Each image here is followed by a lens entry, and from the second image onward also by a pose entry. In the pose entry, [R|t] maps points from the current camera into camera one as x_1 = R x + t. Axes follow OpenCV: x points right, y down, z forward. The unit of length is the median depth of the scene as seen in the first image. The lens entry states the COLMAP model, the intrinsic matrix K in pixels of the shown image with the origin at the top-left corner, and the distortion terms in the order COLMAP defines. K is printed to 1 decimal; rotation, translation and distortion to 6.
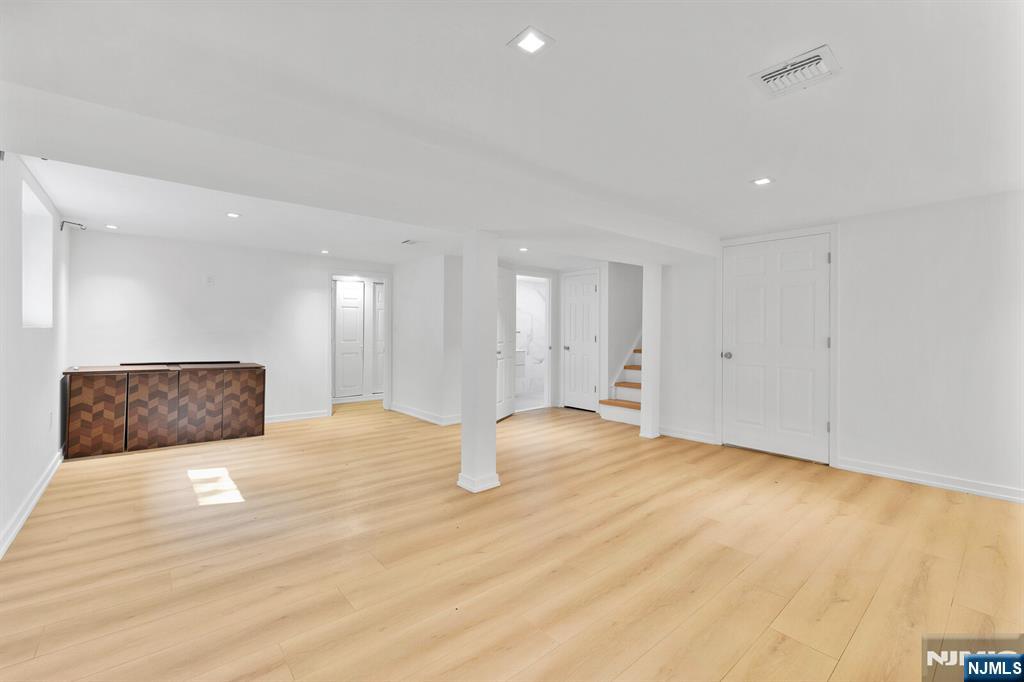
lens RADIAL K [[440.5, 0, 512.1], [0, 440.5, 333.2], [0, 0, 1]] dist [0.001365, -0.000146]
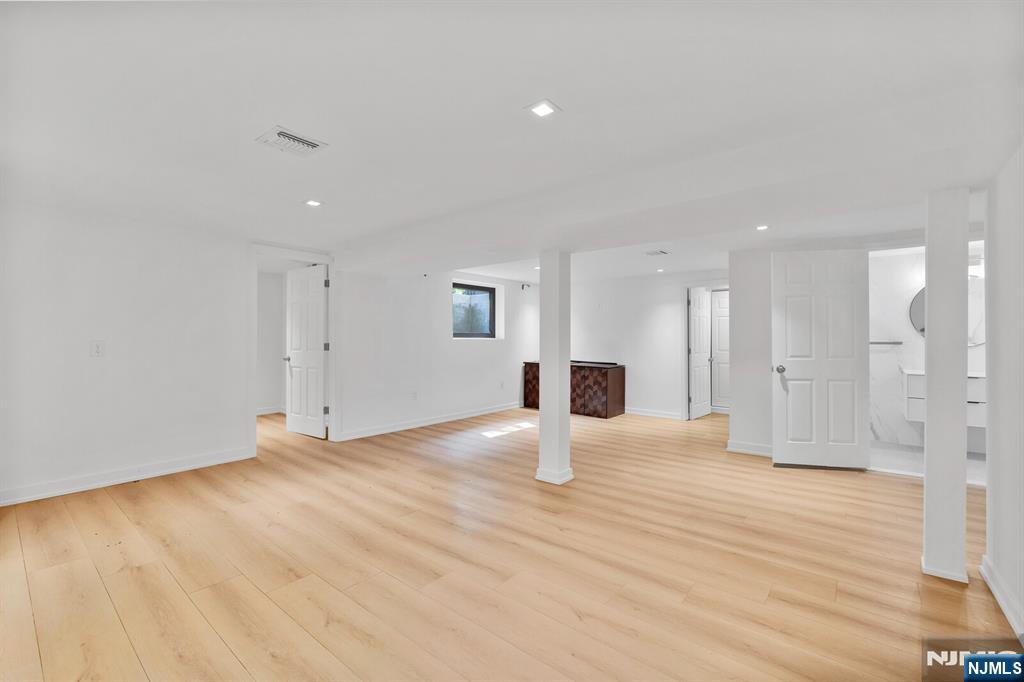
lens RADIAL K [[440.5, 0, 511.1], [0, 440.5, 341.0], [0, 0, 1]] dist [0.001365, -0.000146]
pose [[0.158339, -0.001484, -0.987384, 0.751306], [-0.004614, 0.999987, -0.002243, 0.000058], [0.987374, 0.004911, 0.158330, 0.530788]]
